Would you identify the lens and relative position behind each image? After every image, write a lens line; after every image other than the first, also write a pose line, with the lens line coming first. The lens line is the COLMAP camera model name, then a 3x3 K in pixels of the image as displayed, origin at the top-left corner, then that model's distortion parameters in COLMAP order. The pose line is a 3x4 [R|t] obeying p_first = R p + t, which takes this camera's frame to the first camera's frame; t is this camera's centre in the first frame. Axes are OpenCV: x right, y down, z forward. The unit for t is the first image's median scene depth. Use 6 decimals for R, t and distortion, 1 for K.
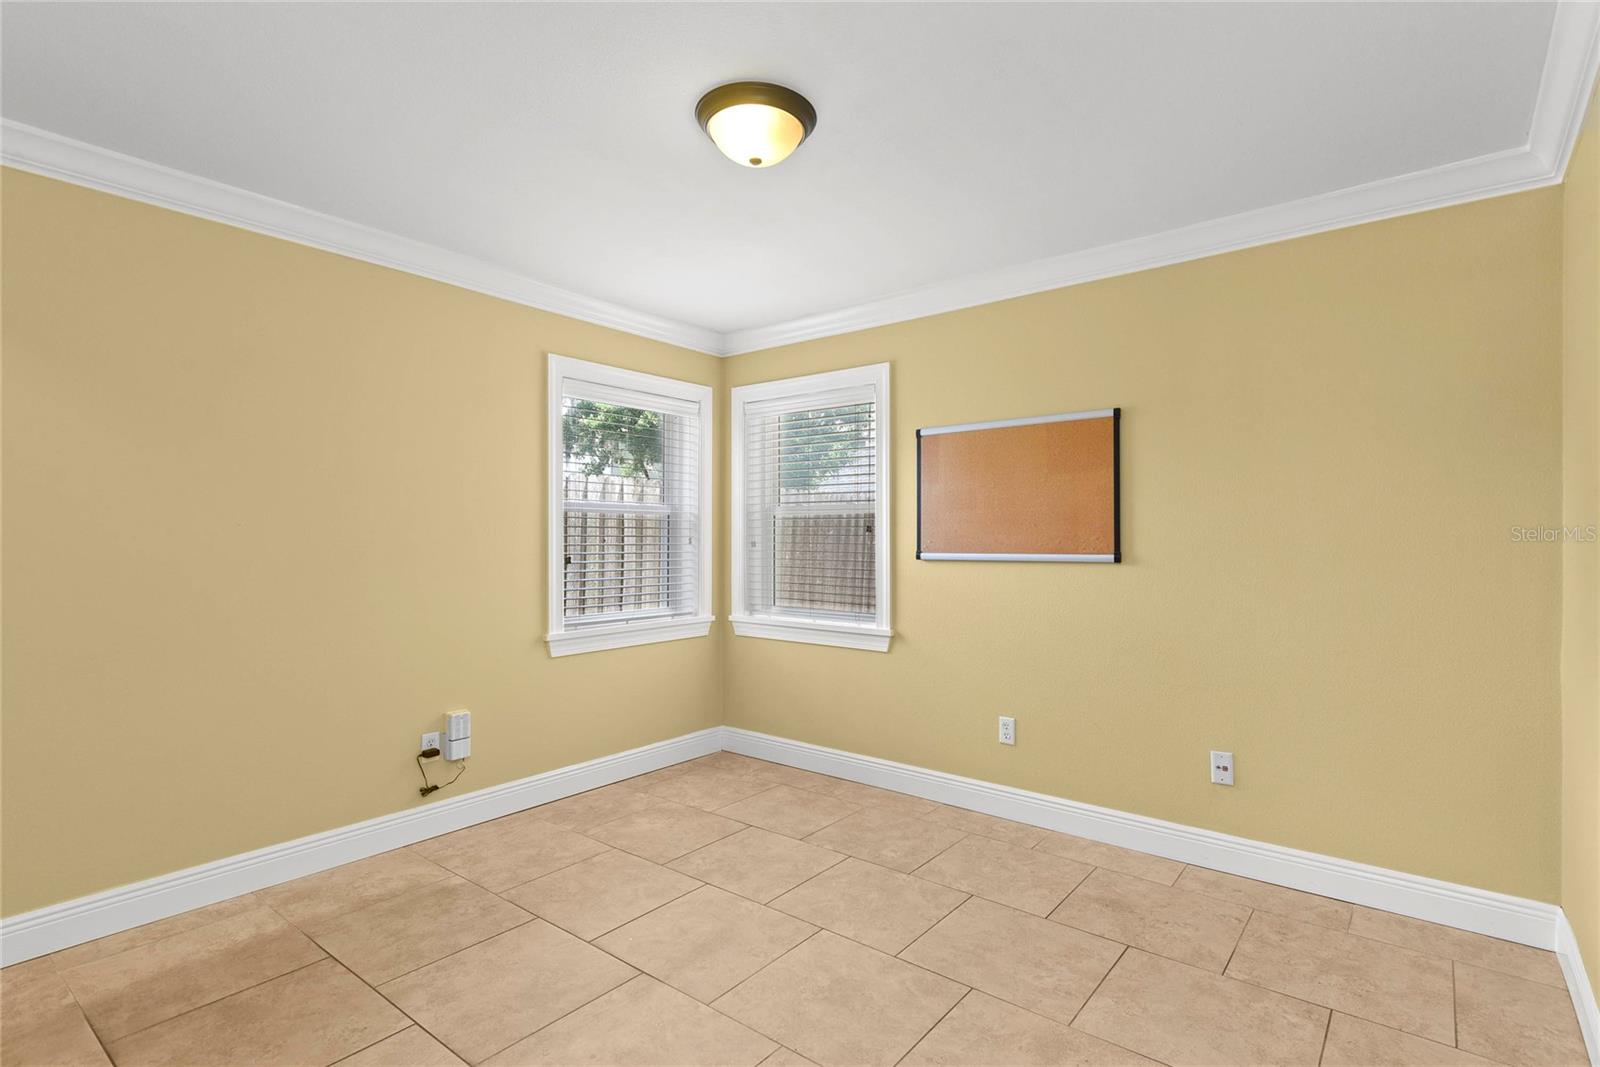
lens RADIAL K [[812.8, 0, 803.1], [0, 812.8, 539.9], [0, 0, 1]] dist [-0.019655, -0.001483]
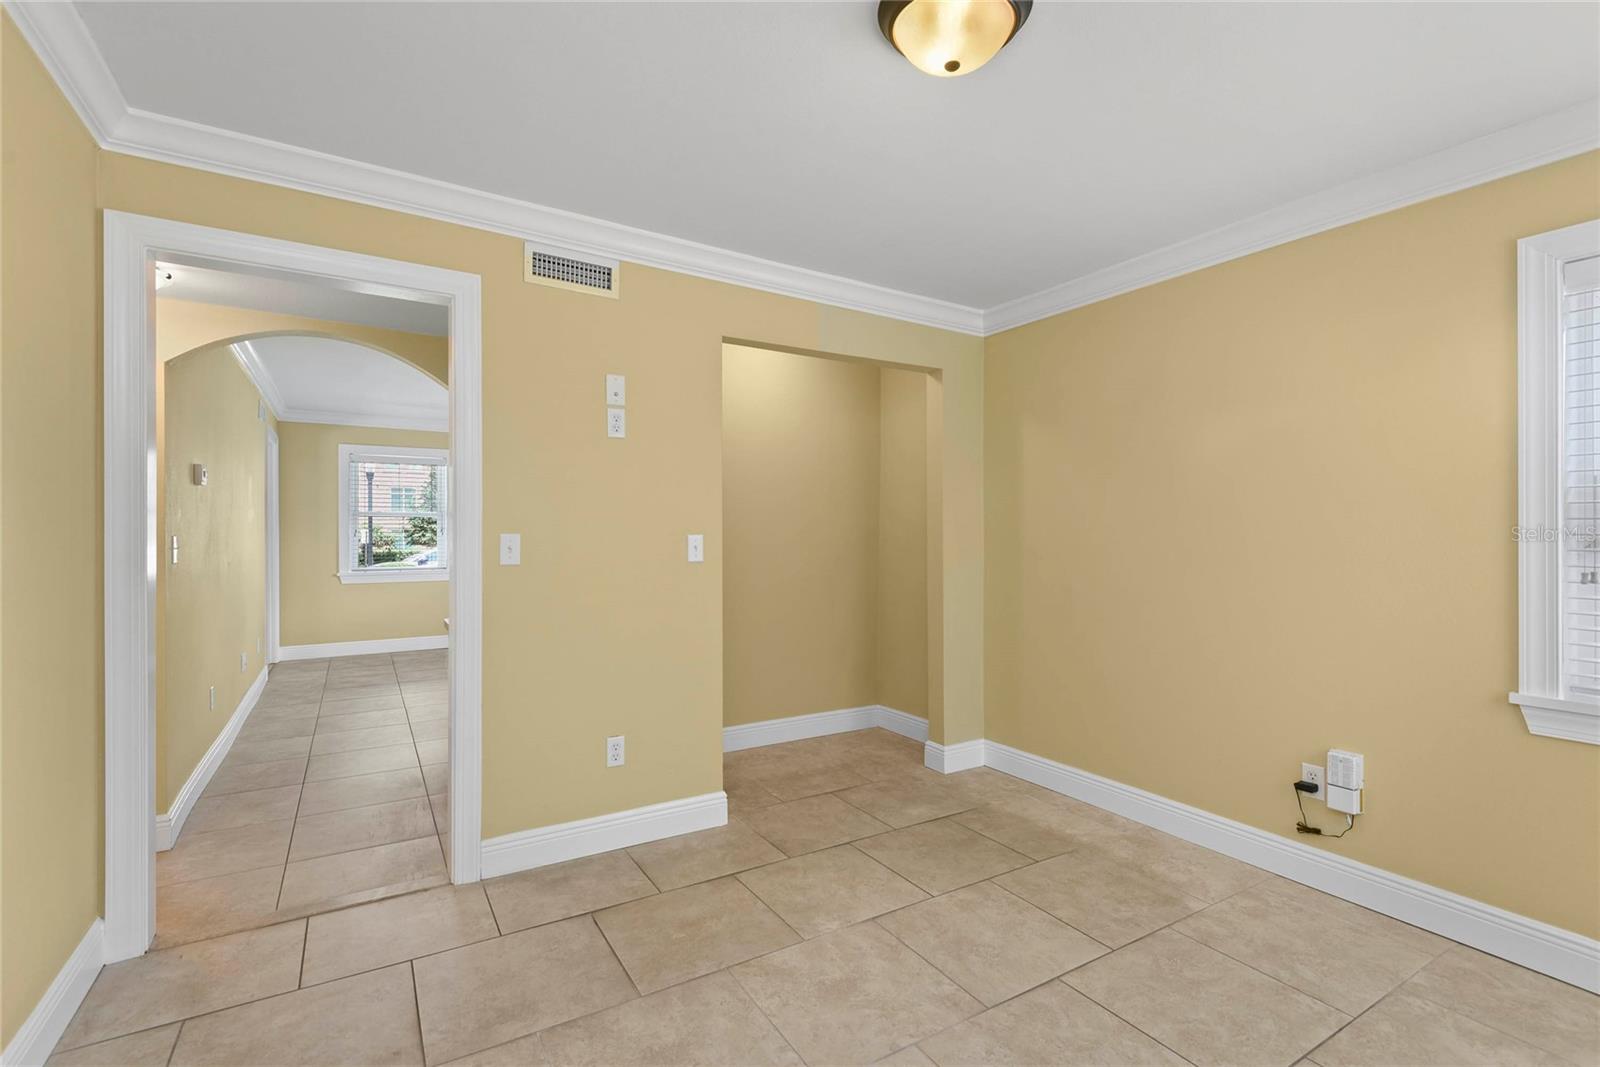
lens RADIAL K [[732.2, 0, 800.9], [0, 732.2, 537.3], [0, 0, 1]] dist [-0.012906, -0.005822]
pose [[-0.384925, 0.004693, -0.922936, 0.411121], [-0.009175, 0.999918, 0.008911, -0.004863], [0.922902, 0.011898, -0.384850, 0.709104]]
